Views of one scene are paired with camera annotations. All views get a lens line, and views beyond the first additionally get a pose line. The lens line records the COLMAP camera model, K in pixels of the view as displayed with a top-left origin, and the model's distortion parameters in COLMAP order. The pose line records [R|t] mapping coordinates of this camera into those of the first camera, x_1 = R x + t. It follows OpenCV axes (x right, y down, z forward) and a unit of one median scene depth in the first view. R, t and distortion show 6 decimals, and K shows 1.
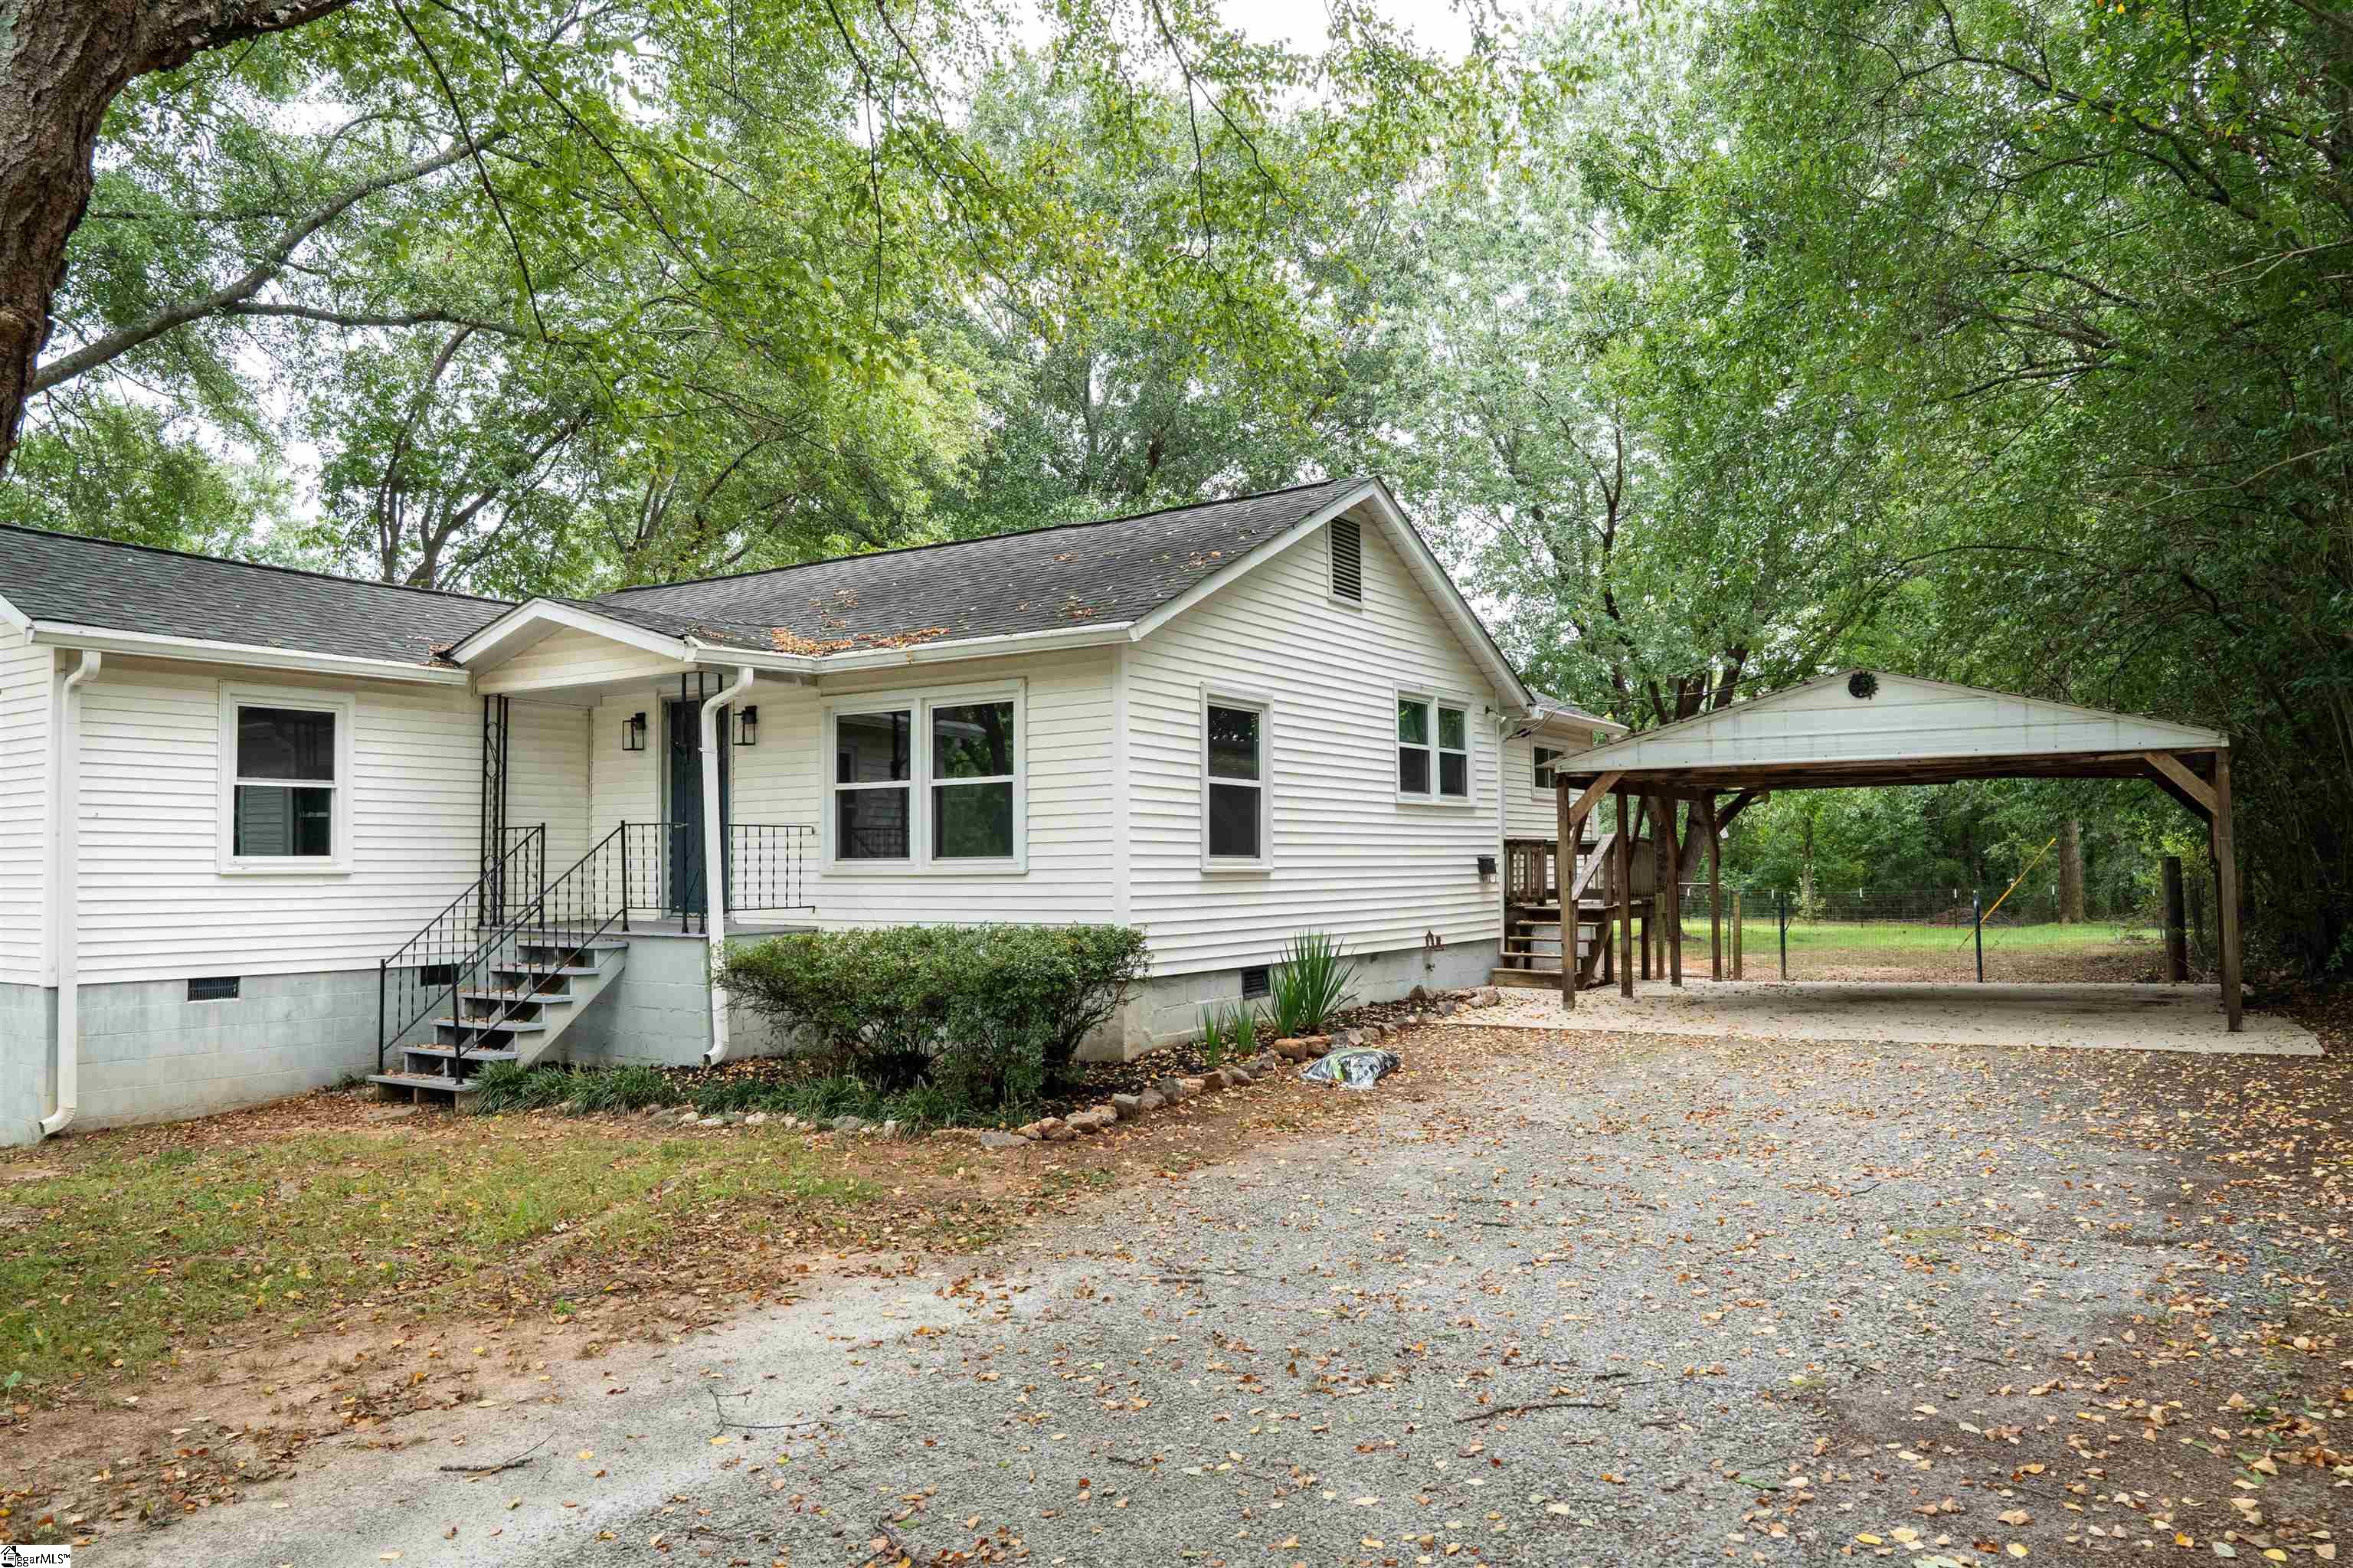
lens RADIAL K [[1631.4, 0, 1176.5], [0, 1631.4, 784.0], [0, 0, 1]] dist [-0.118467, 0.084417]
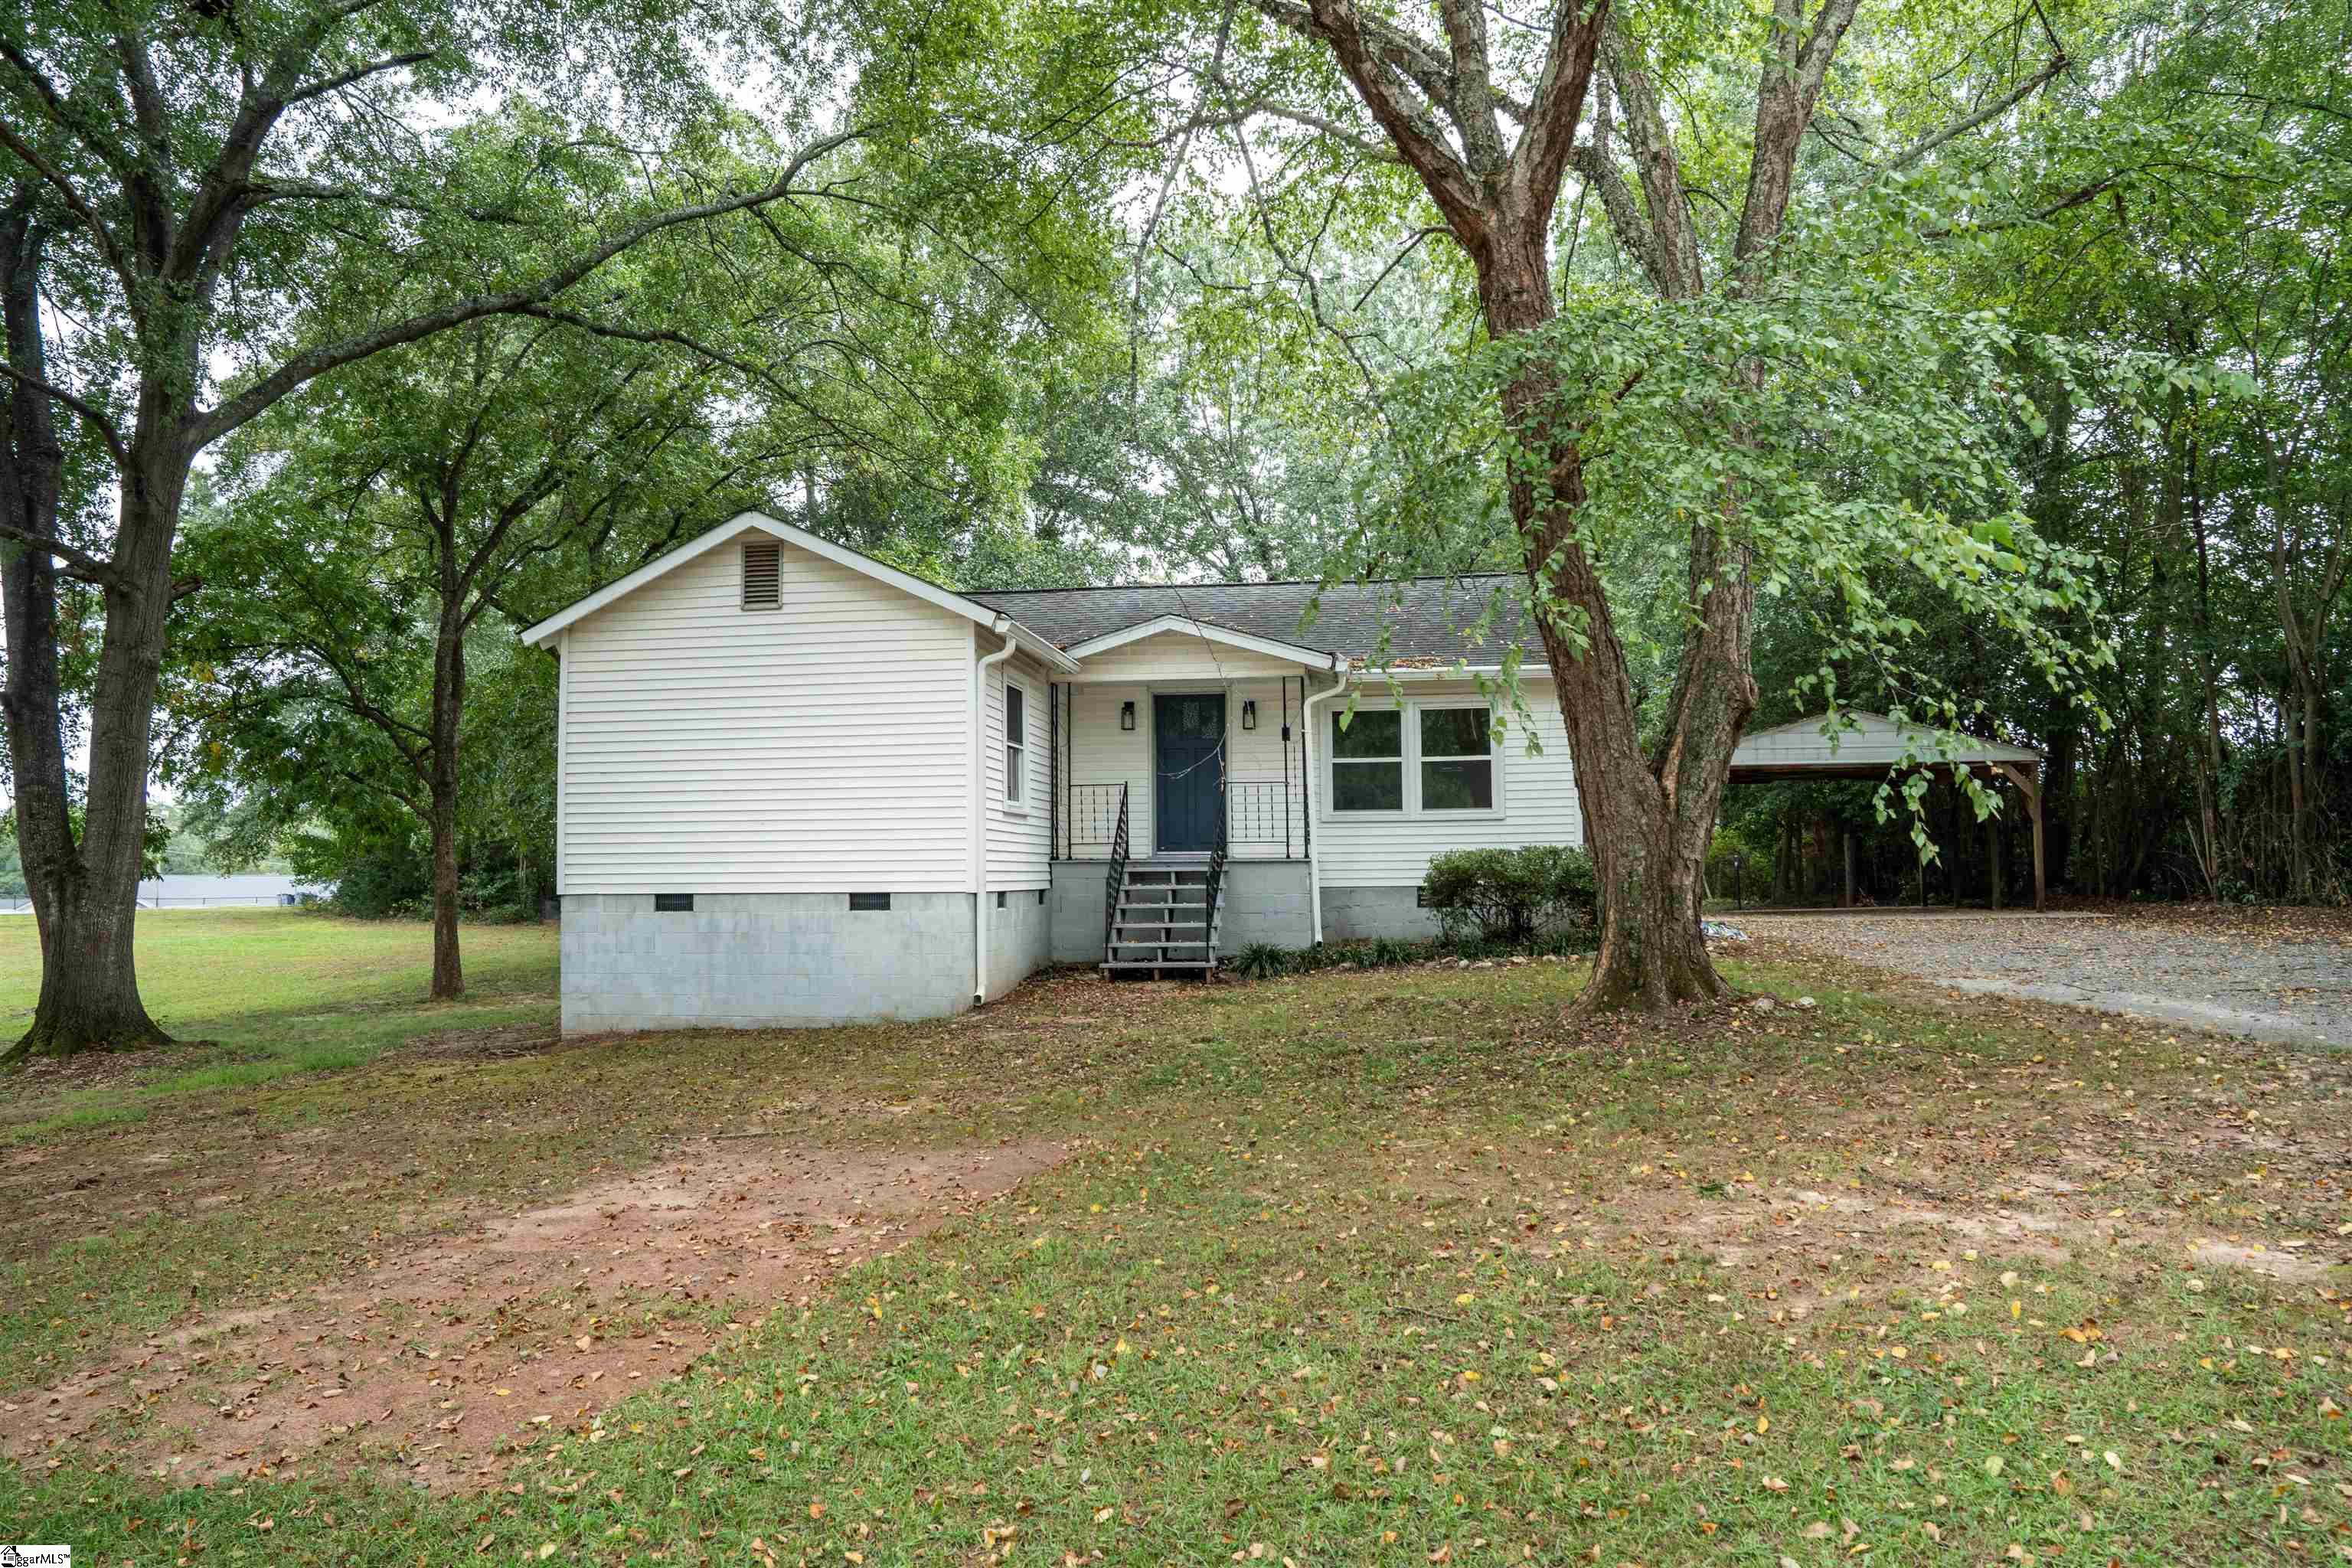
lens RADIAL K [[1630.7, 0, 1176.0], [0, 1630.7, 784.0], [0, 0, 1]] dist [-0.118467, 0.084417]
pose [[0.914423, 0.022499, 0.404135, -0.958961], [-0.020924, 0.999747, -0.008314, 0.038921], [-0.404220, -0.000854, 0.914662, -0.276008]]
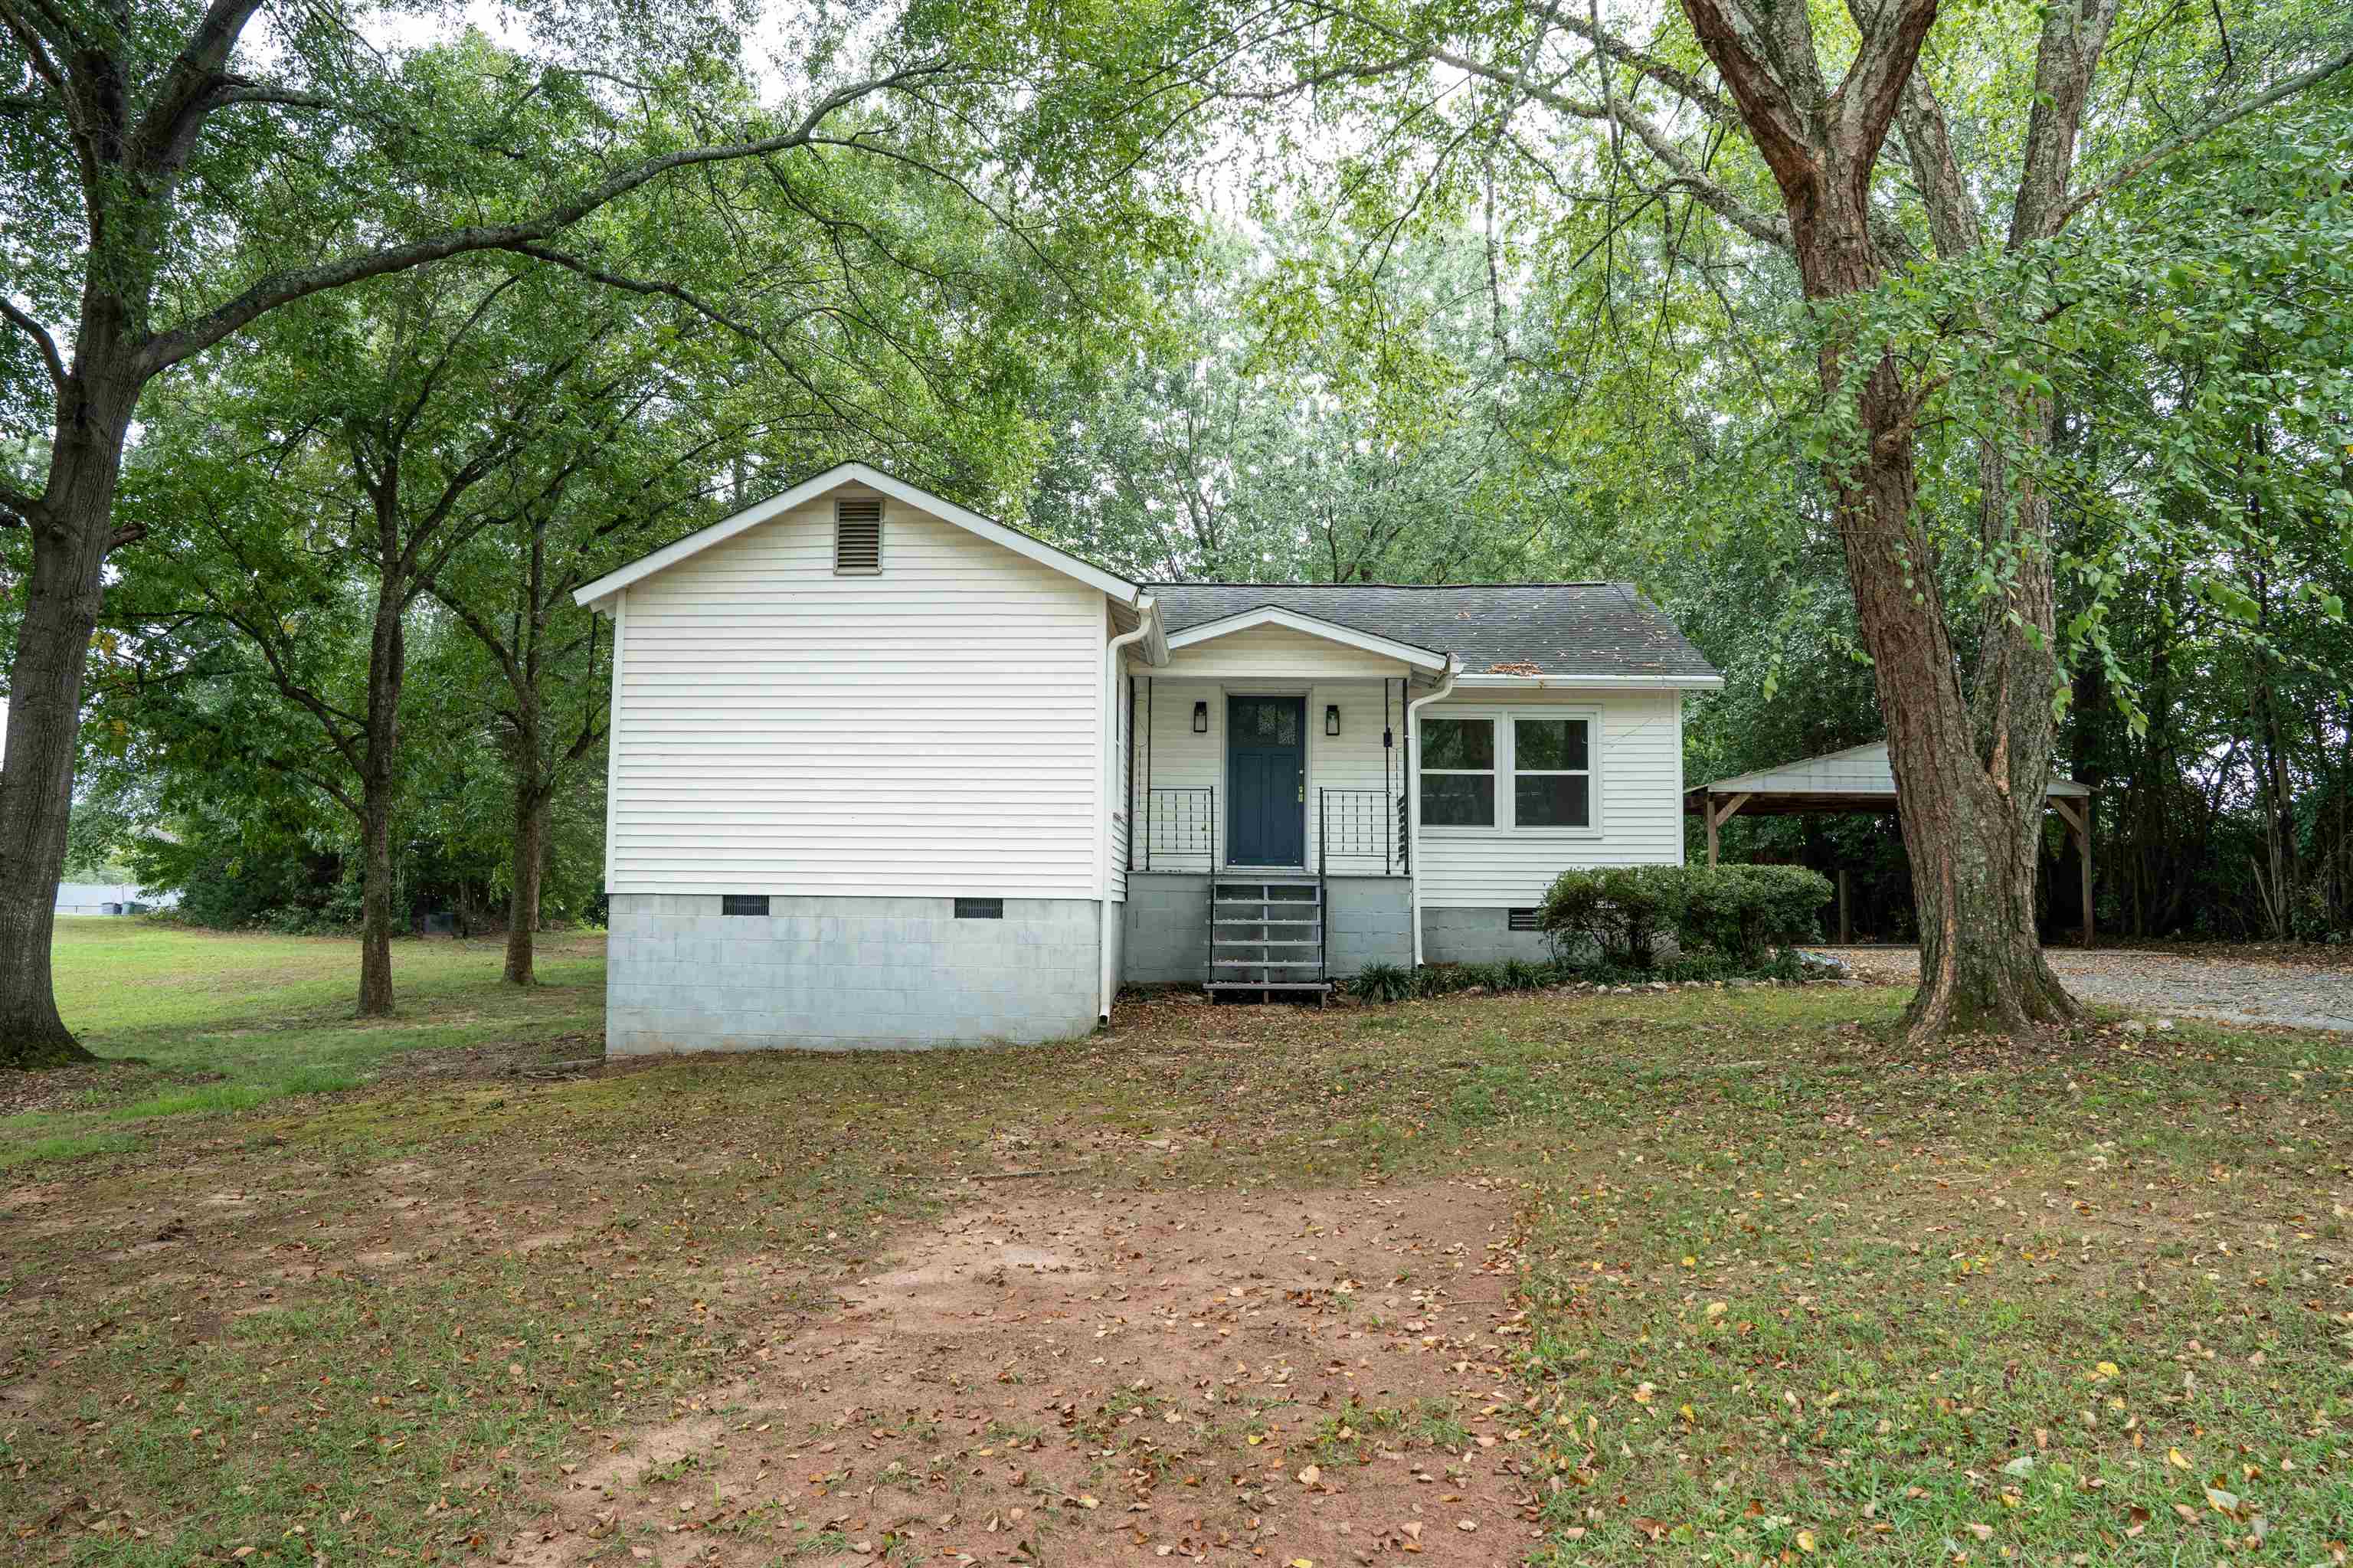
lens RADIAL K [[1651.2, 0, 1176.5], [0, 1651.2, 784.0], [0, 0, 1]] dist [-0.119557, 0.087545]
pose [[0.872072, 0.055212, 0.486254, -1.091237], [-0.045628, 0.998461, -0.031539, 0.067107], [-0.487246, 0.005317, 0.873248, -0.094012]]
